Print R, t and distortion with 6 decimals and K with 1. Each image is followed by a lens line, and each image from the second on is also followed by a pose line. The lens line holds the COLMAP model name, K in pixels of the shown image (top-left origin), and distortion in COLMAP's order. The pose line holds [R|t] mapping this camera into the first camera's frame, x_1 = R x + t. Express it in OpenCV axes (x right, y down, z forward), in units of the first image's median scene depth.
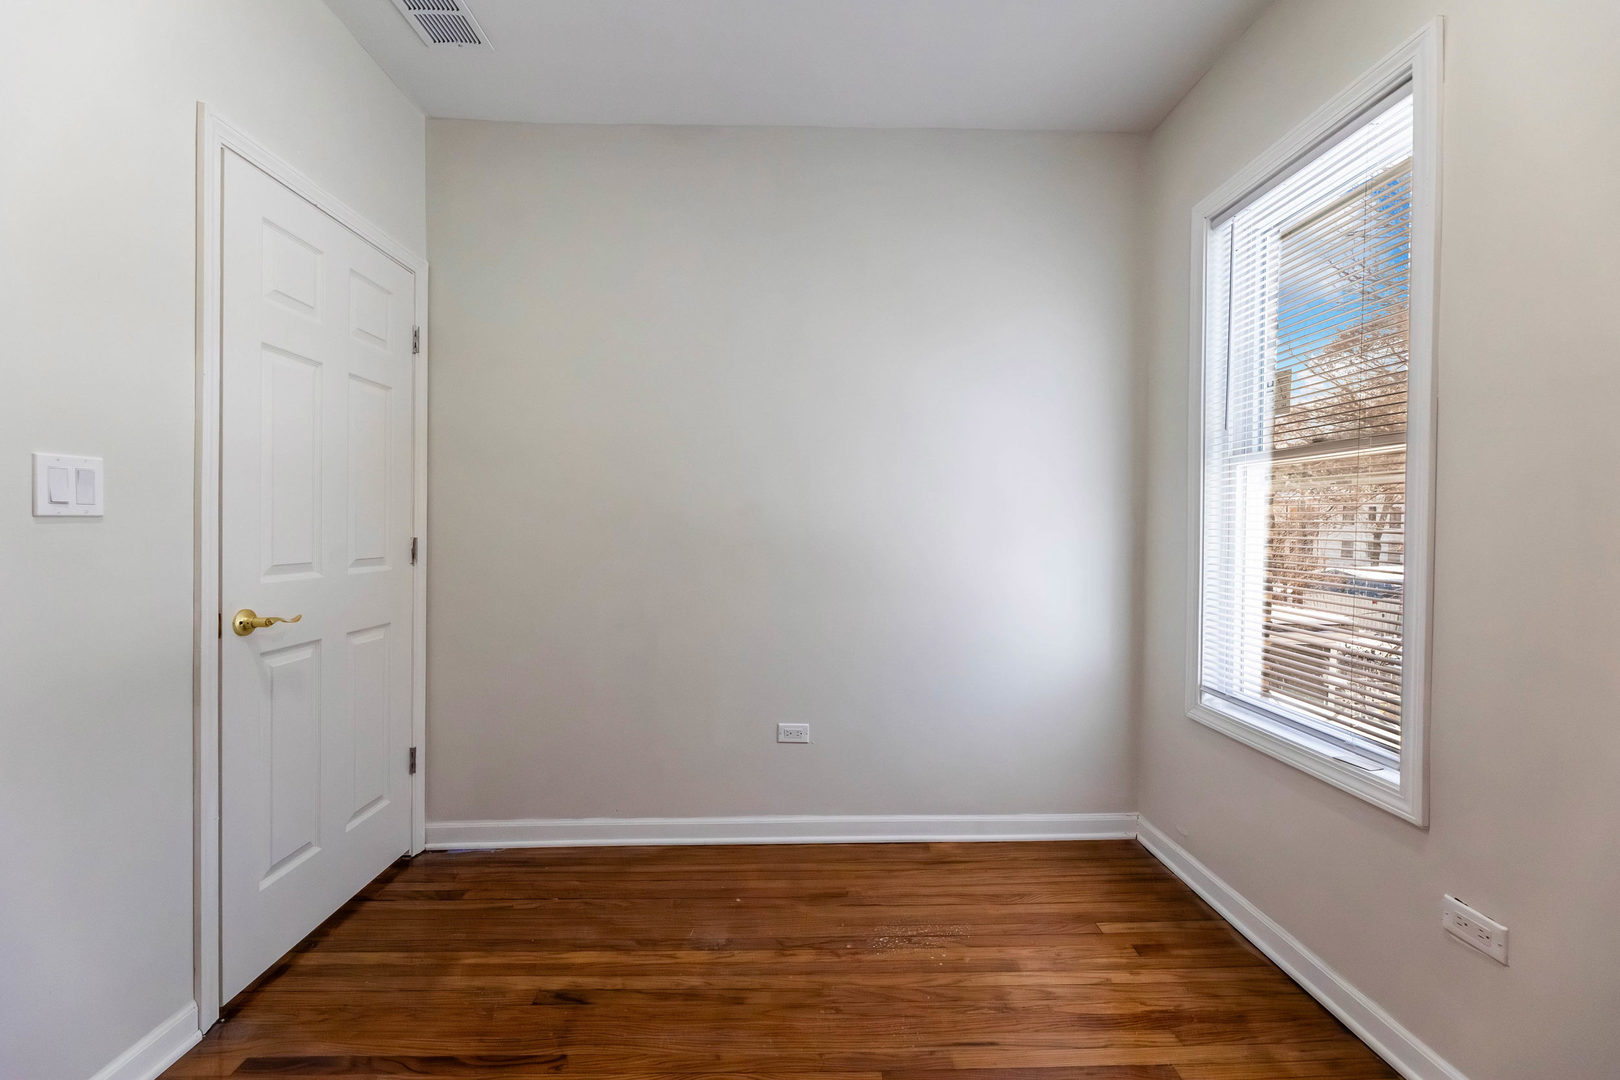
lens RADIAL K [[658.0, 0, 798.8], [0, 658.0, 537.5], [0, 0, 1]] dist [-0.000916, -0.000343]
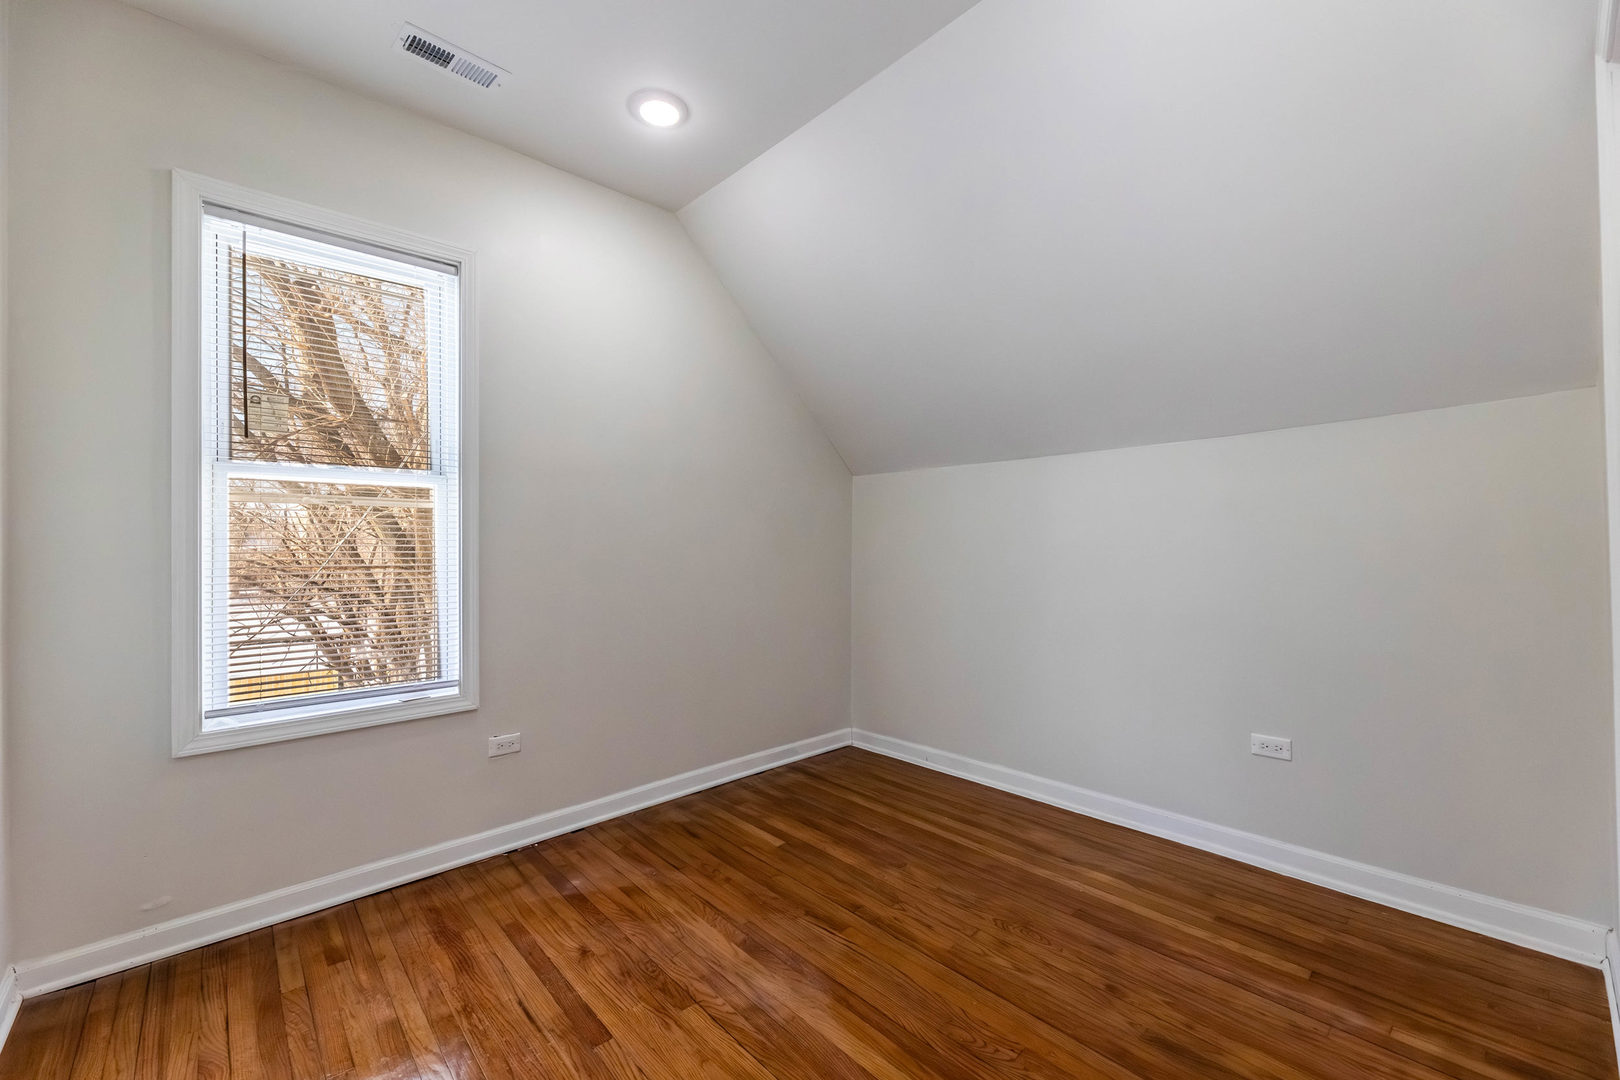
lens RADIAL K [[658.0, 0, 798.8], [0, 658.0, 537.5], [0, 0, 1]] dist [-0.000916, -0.000343]
pose [[-0.646589, 0.008649, 0.762789, -0.755903], [0.021206, 0.999753, 0.006640, -0.002633], [-0.762544, 0.020469, -0.646613, 1.199948]]
